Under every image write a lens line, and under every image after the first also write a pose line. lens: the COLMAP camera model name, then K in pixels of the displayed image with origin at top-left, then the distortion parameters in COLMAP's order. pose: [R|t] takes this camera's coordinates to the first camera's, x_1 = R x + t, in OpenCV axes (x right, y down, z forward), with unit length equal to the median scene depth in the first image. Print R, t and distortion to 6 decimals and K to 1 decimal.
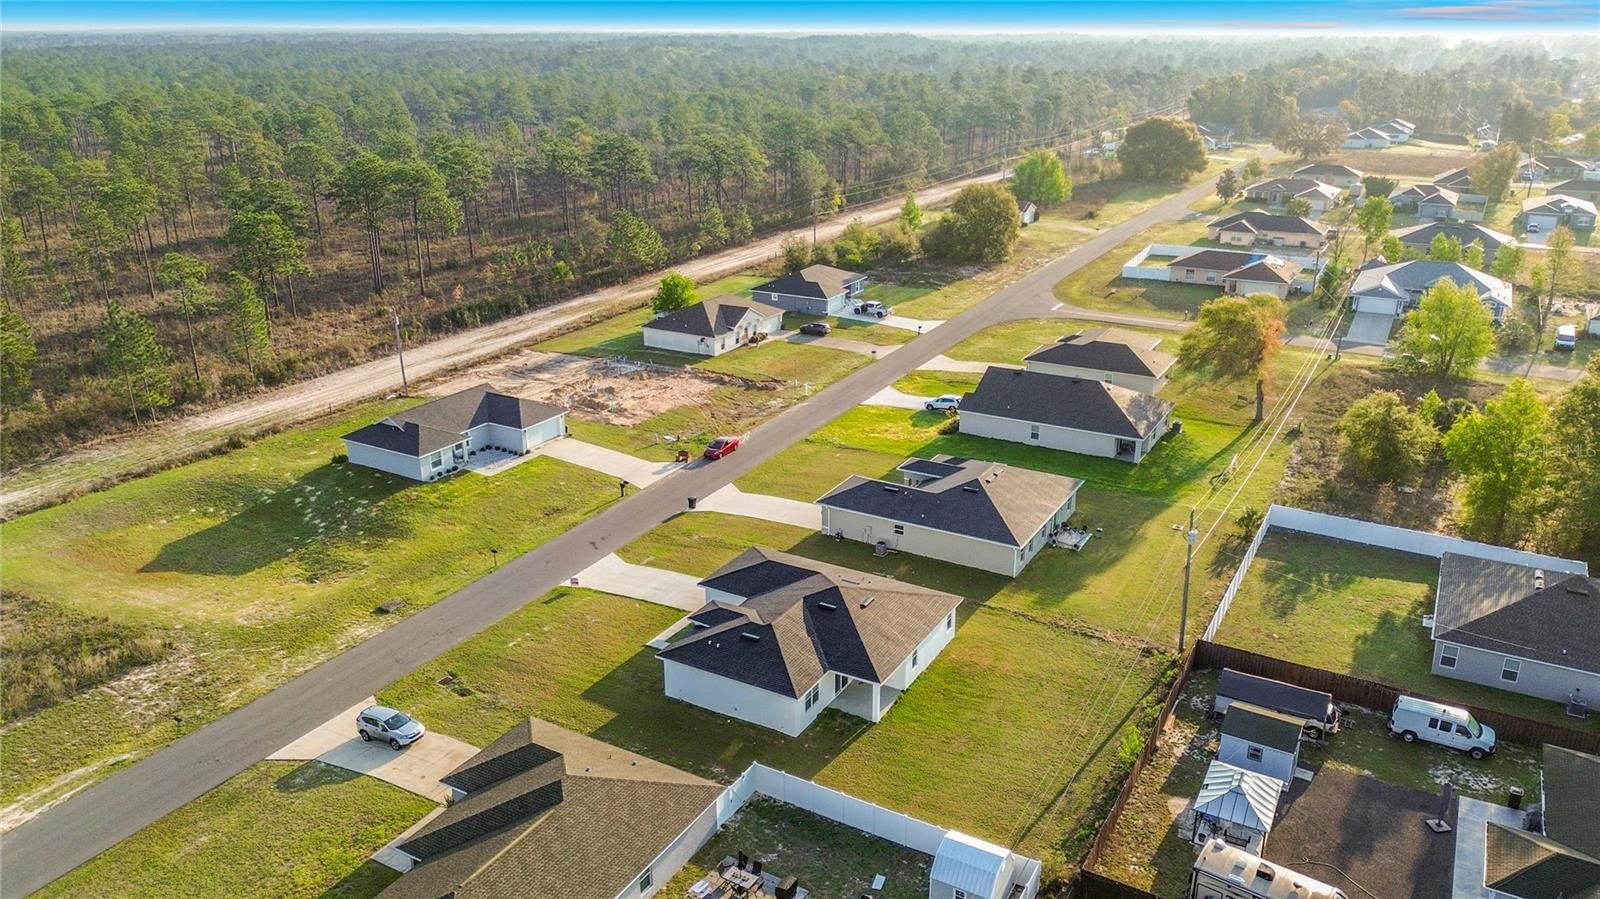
lens RADIAL K [[1140.6, 0, 800.0], [0, 1140.6, 449.5], [0, 0, 1]] dist [0.131255, -0.233382]
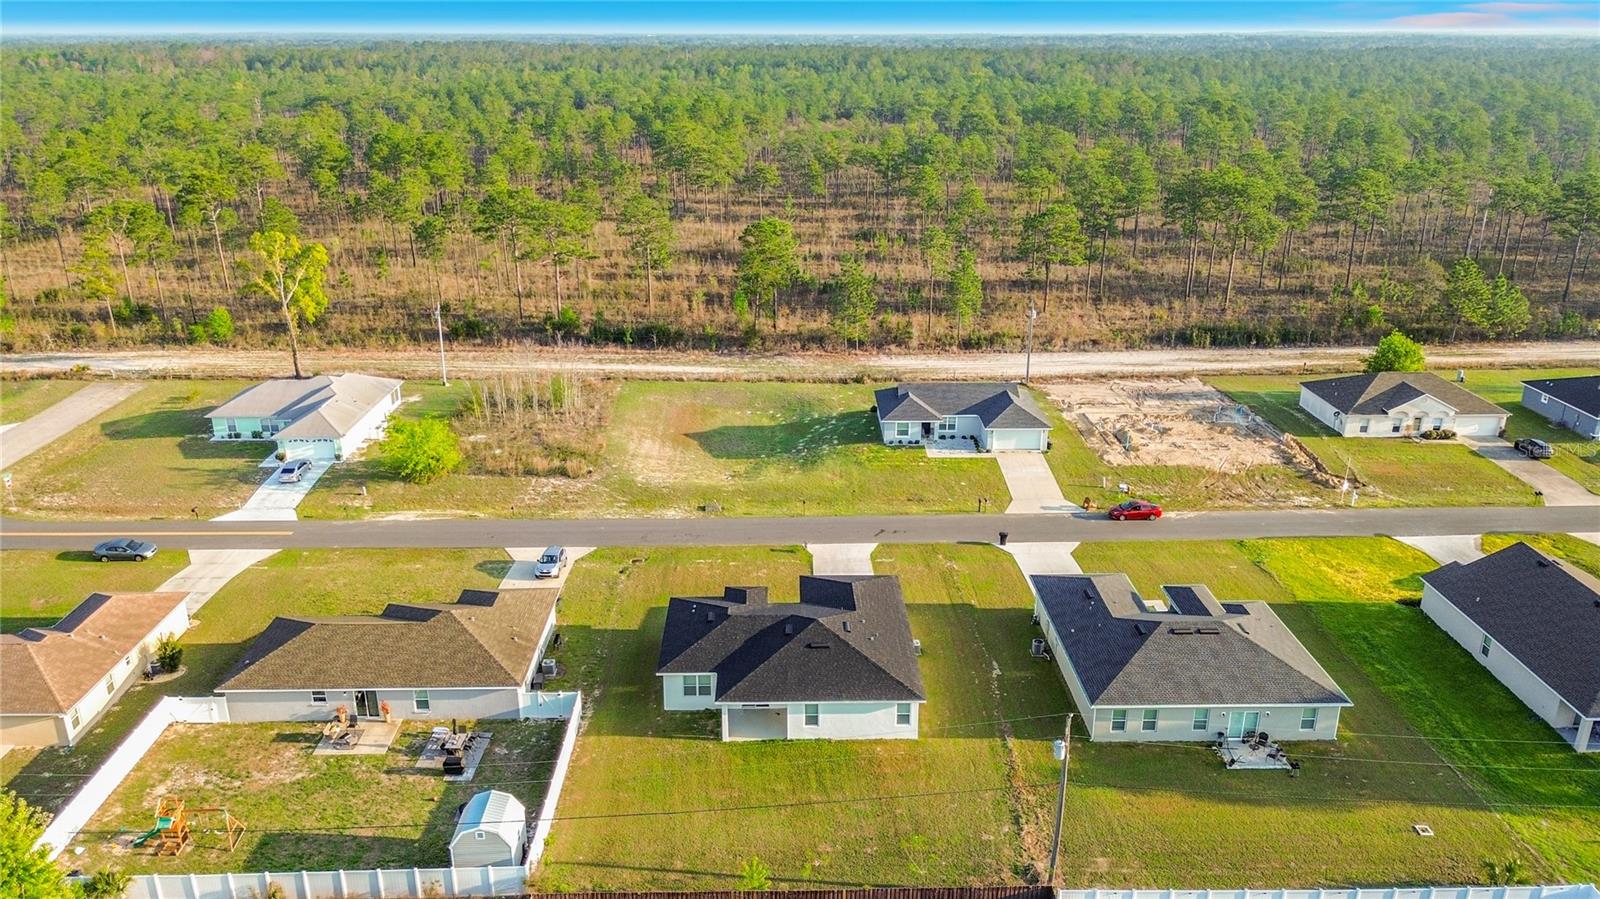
lens RADIAL K [[1150.2, 0, 800.0], [0, 1150.2, 454.1], [0, 0, 1]] dist [0.063874, -0.091848]
pose [[0.516566, 0.298249, -0.802625, 0.477671], [-0.297798, 0.941435, 0.158167, -0.102252], [0.802792, 0.157317, 0.575131, 0.245935]]
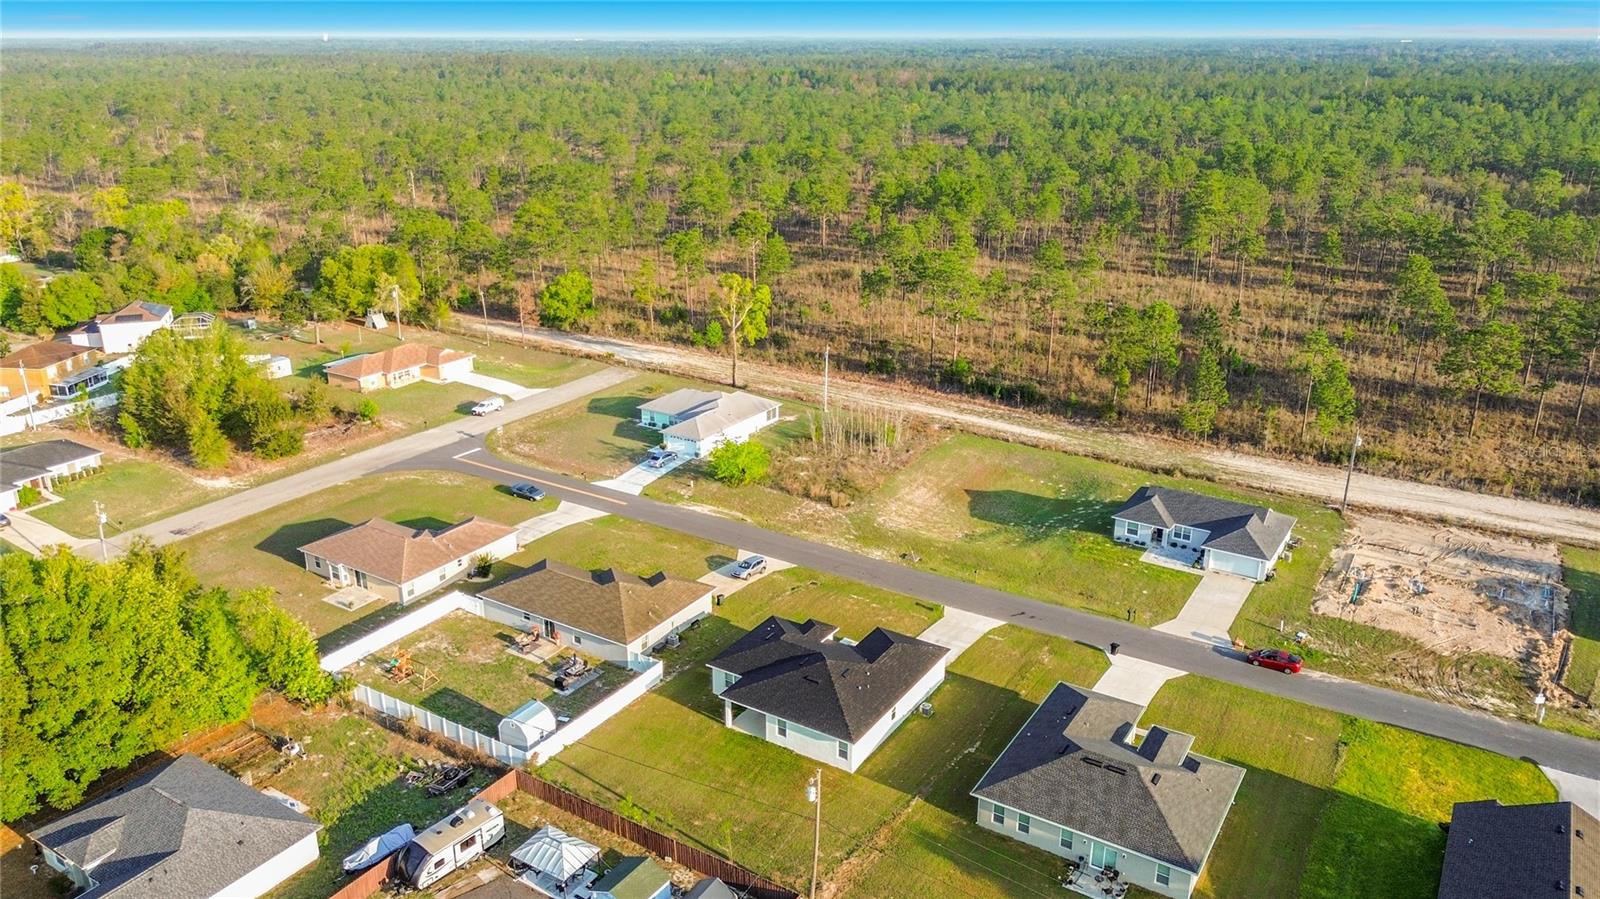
lens RADIAL K [[1150.2, 0, 800.0], [0, 1150.2, 454.1], [0, 0, 1]] dist [0.063874, -0.091848]
pose [[-0.039322, 0.345665, -0.937534, 0.696987], [-0.345746, 0.875596, 0.337330, -0.301885], [0.937504, 0.337413, 0.085082, 0.487901]]
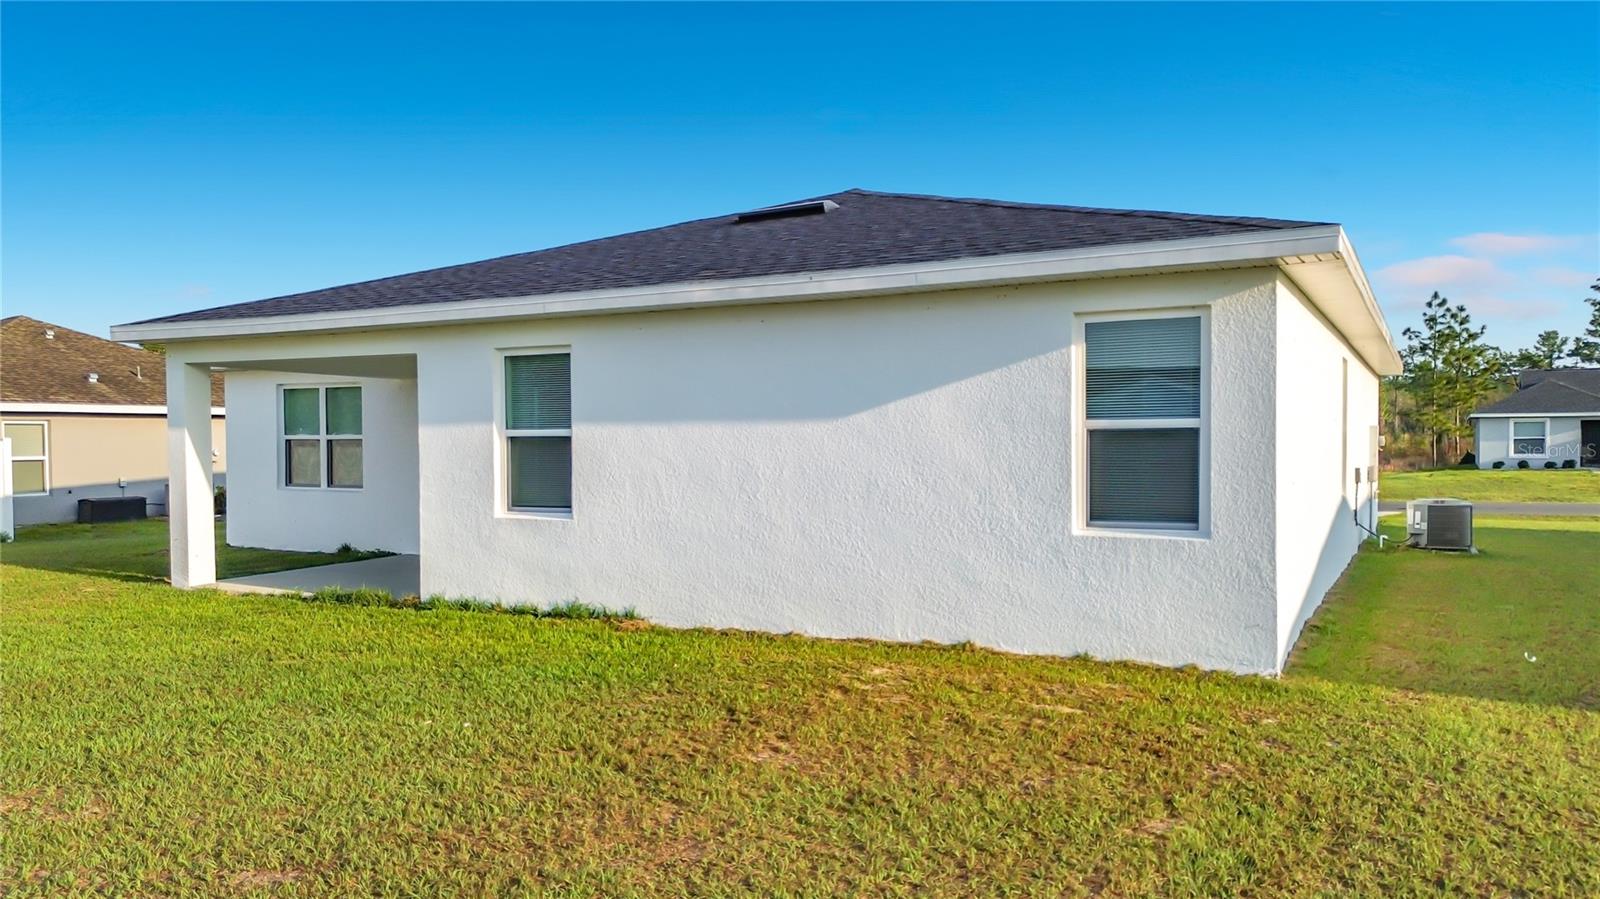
lens RADIAL K [[1150.2, 0, 800.0], [0, 1150.2, 454.1], [0, 0, 1]] dist [0.063874, -0.091848]
pose [[0.023831, 0.016798, -0.999575, 0.149341], [-0.335782, 0.941907, 0.007823, 0.102316], [0.941638, 0.335453, 0.028087, 0.616871]]
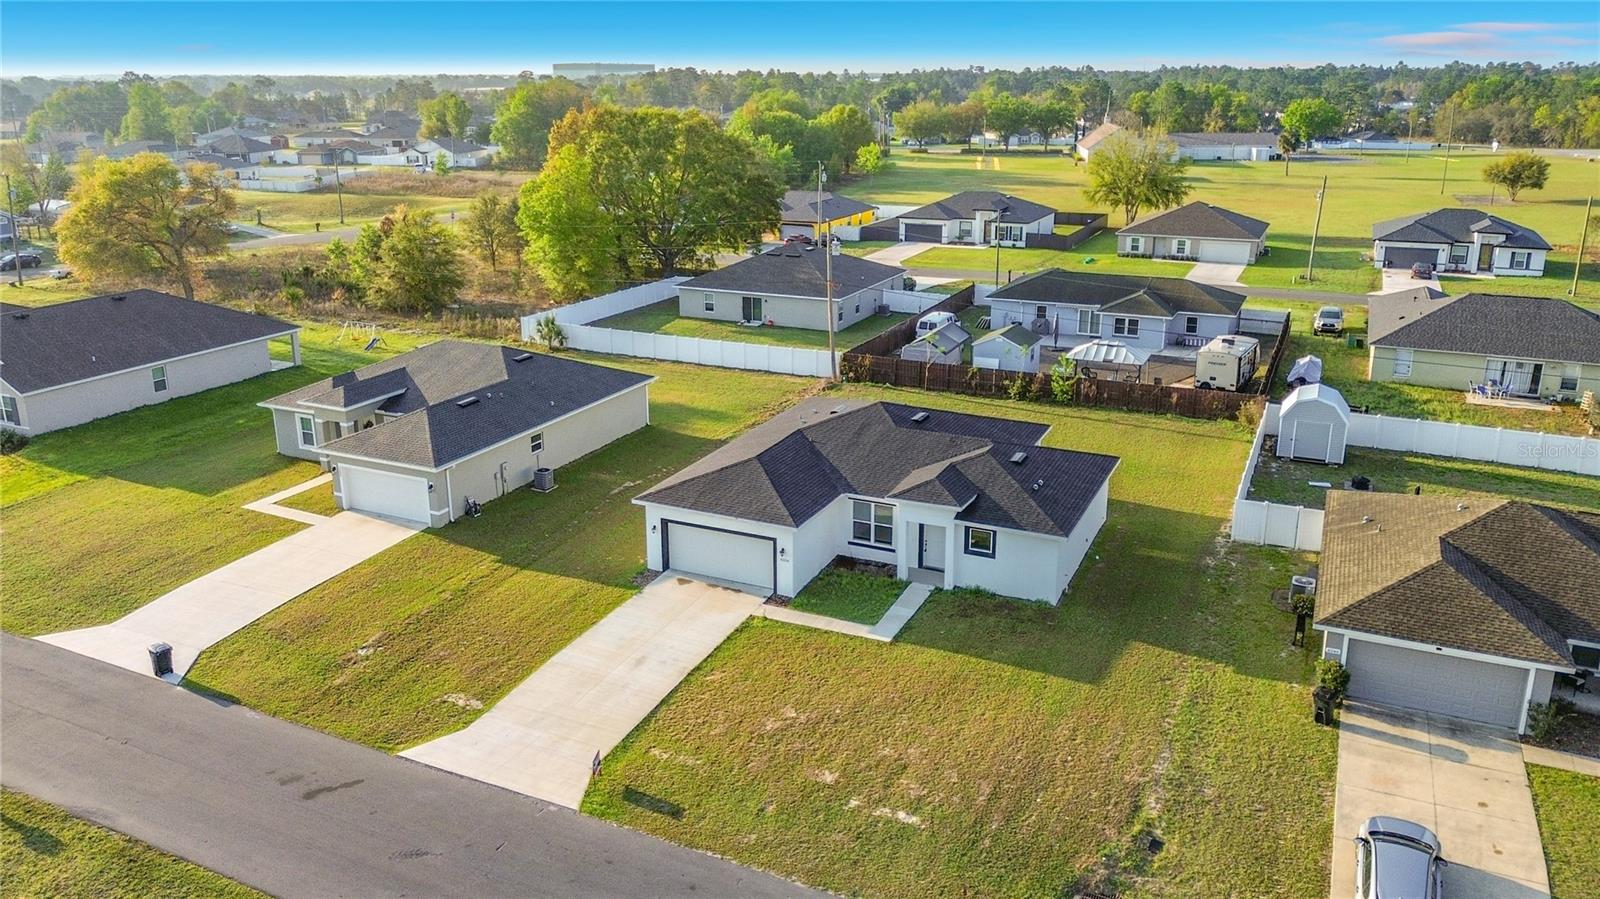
lens RADIAL K [[1150.2, 0, 800.0], [0, 1150.2, 454.1], [0, 0, 1]] dist [0.063874, -0.091848]
pose [[-0.082437, -0.306277, 0.948366, -0.381164], [0.344864, 0.884047, 0.315483, -0.052697], [-0.935026, 0.353065, 0.032745, 0.638309]]
